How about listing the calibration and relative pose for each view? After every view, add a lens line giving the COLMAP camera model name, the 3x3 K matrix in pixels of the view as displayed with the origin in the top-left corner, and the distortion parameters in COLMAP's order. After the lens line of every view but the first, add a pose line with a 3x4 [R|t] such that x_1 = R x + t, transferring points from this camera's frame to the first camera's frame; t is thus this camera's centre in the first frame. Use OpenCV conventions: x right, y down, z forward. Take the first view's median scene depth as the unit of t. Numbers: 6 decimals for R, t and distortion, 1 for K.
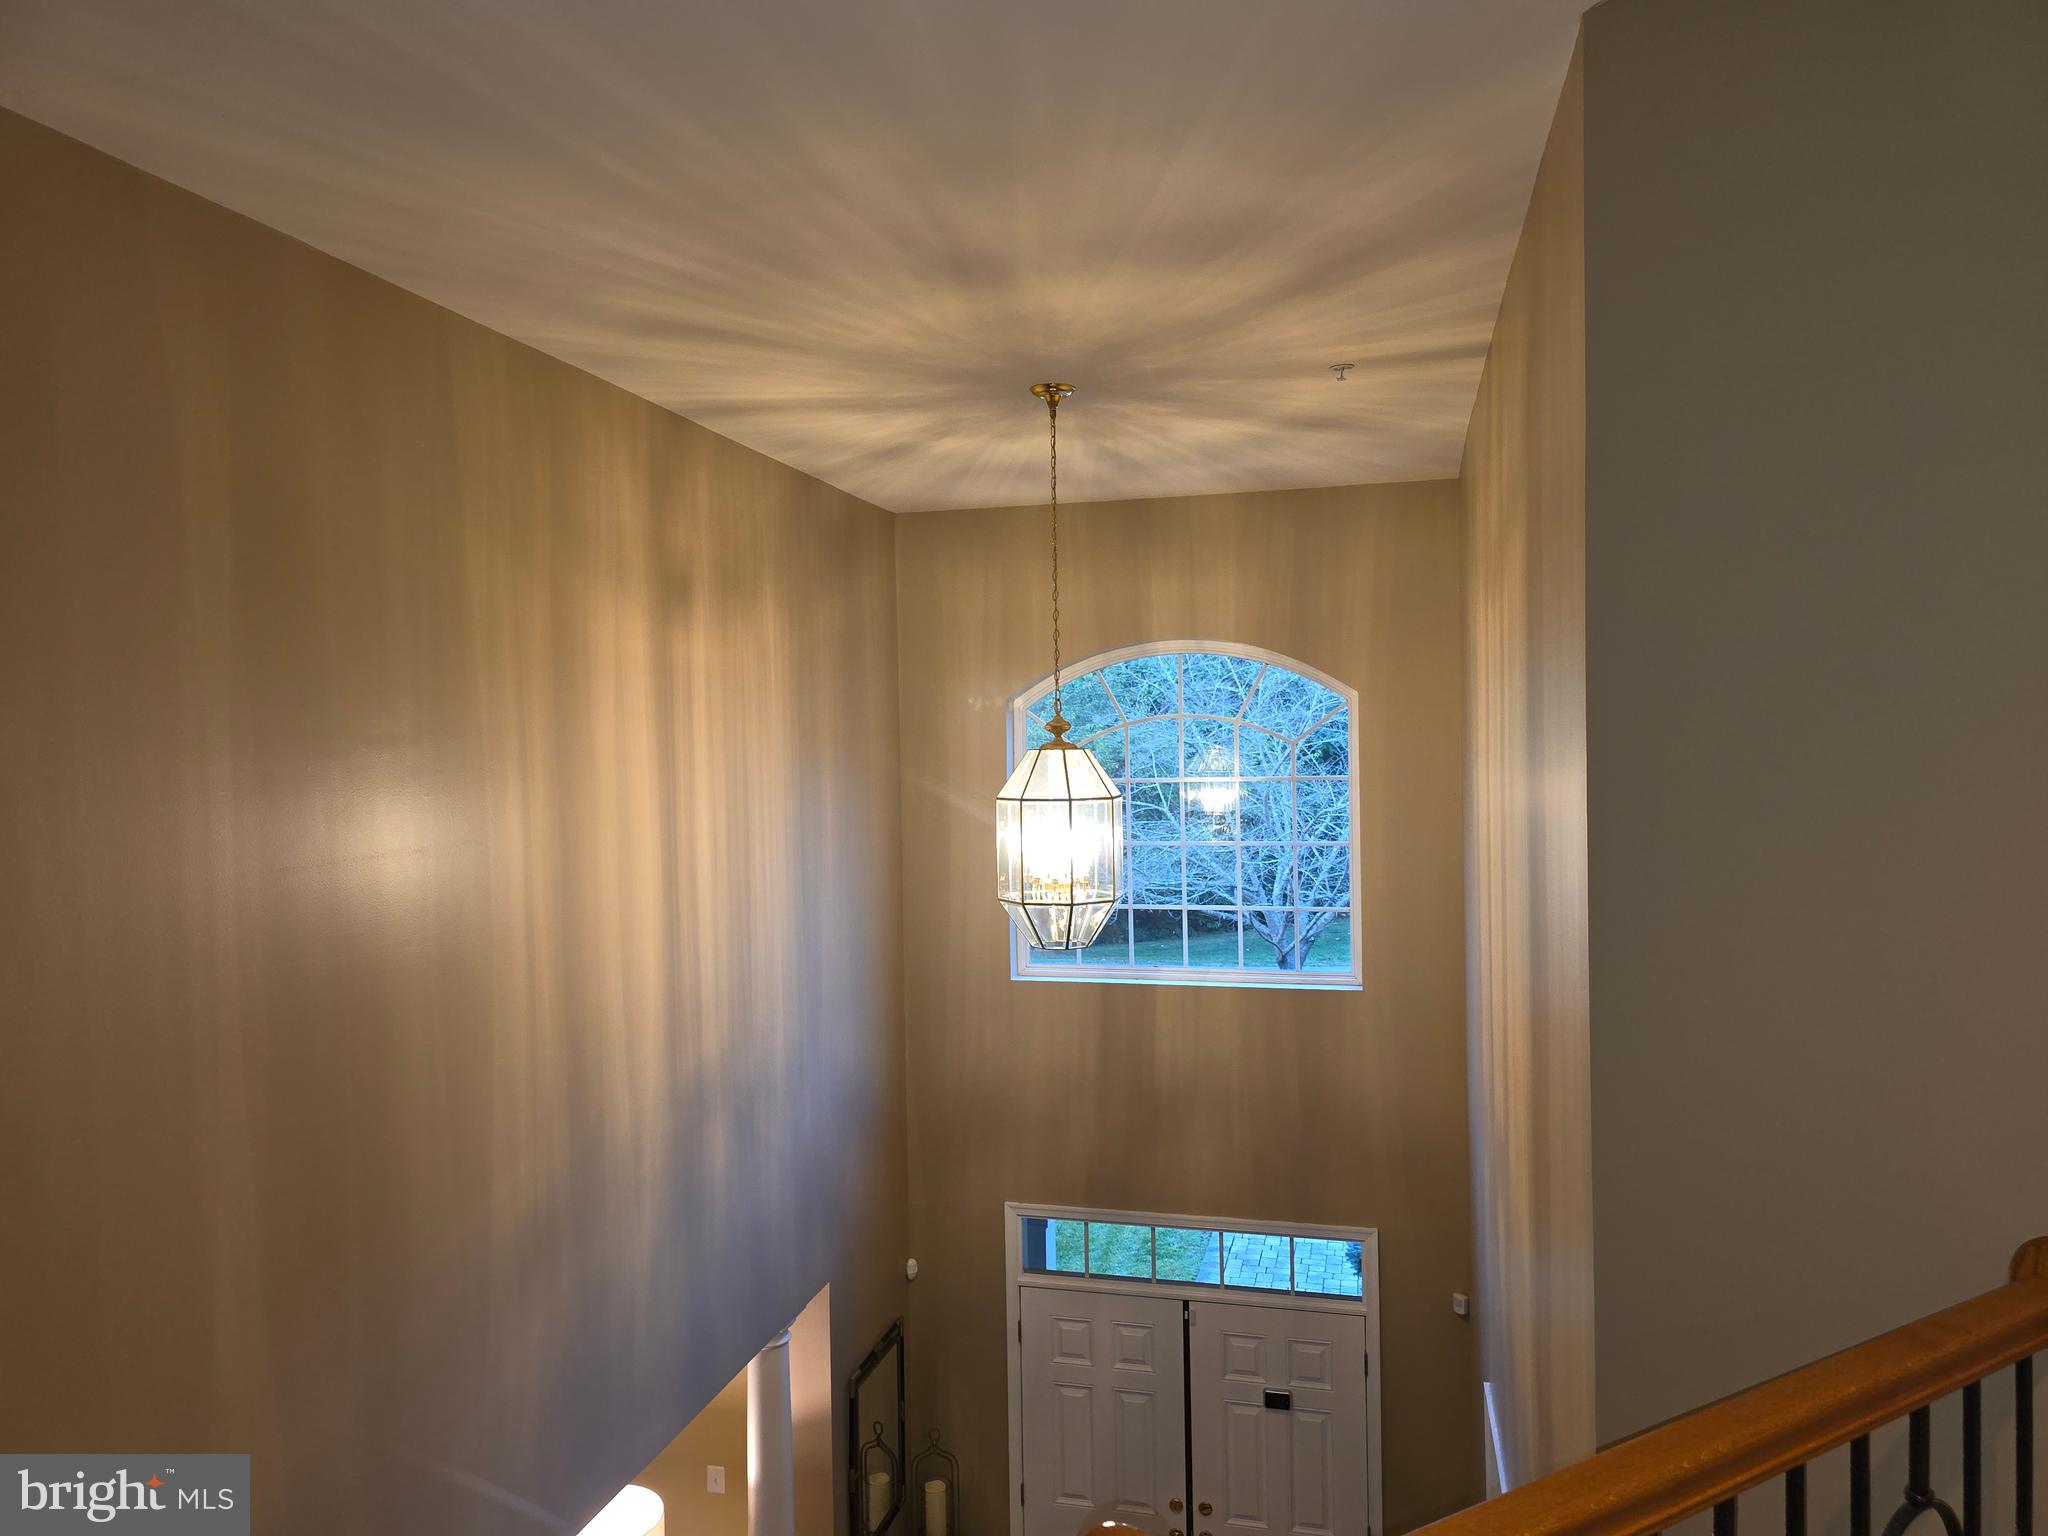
lens RADIAL K [[1383.3, 0, 1024.6], [0, 1383.3, 759.8], [0, 0, 1]] dist [0.041053, -0.000194]
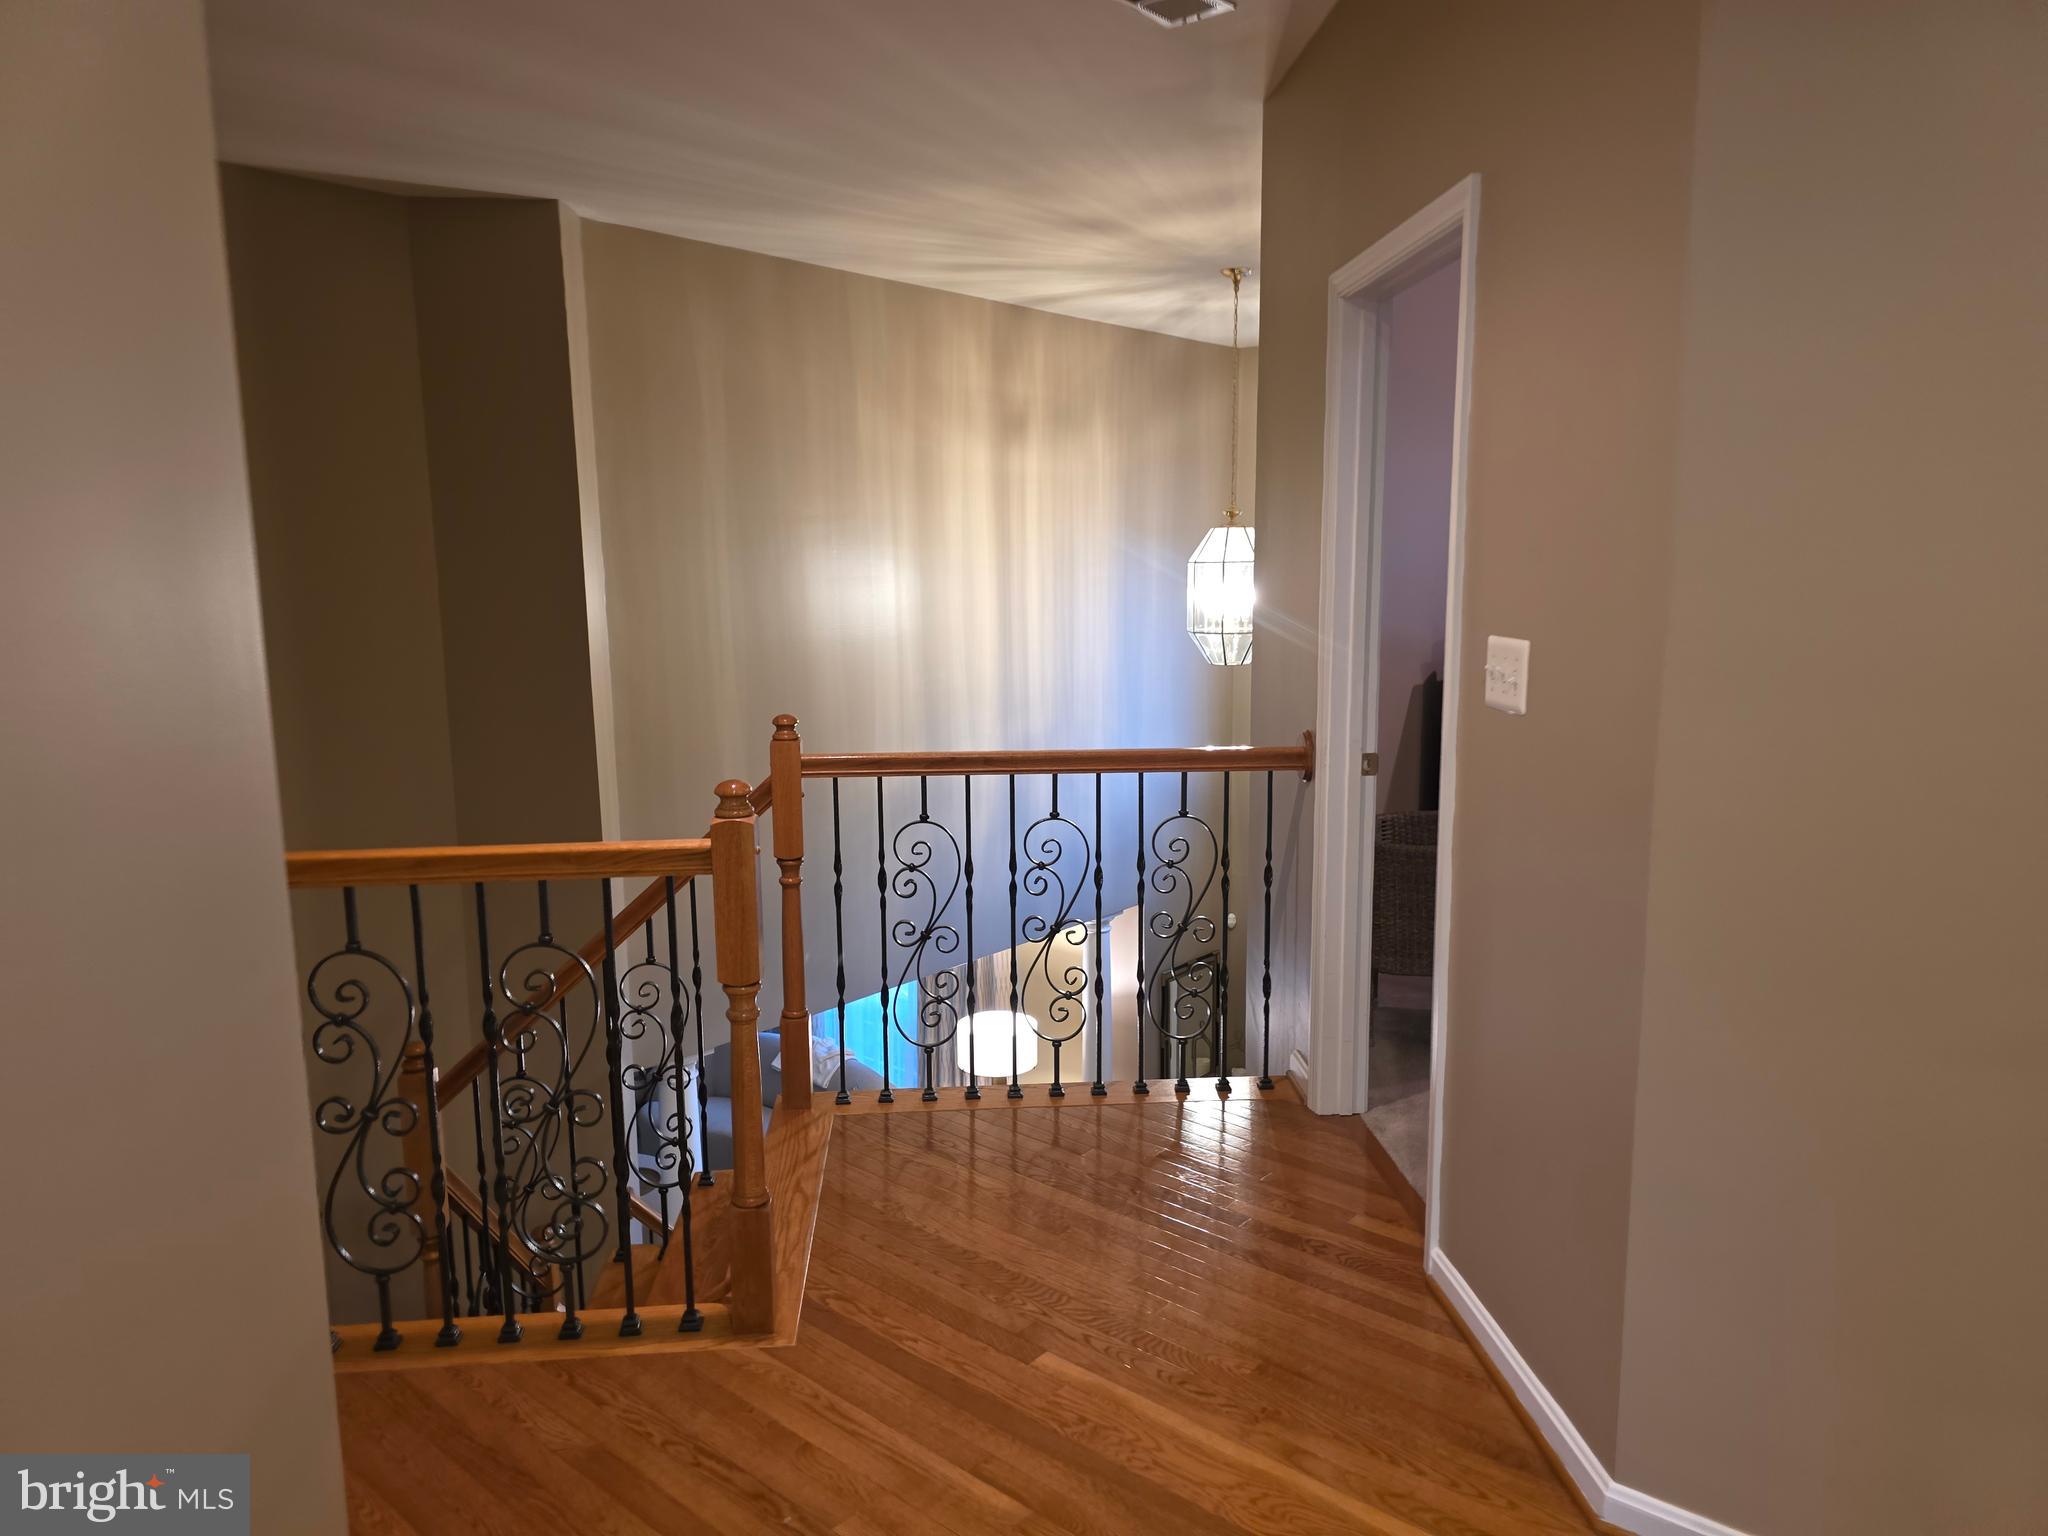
lens RADIAL K [[1383.3, 0, 1026.0], [0, 1383.3, 768.3], [0, 0, 1]] dist [0.041053, -0.000194]
pose [[0.884731, 0.082677, -0.458710, 0.499852], [-0.012757, 0.988069, 0.153483, 0.017000], [0.465927, -0.129939, 0.875230, -0.385981]]
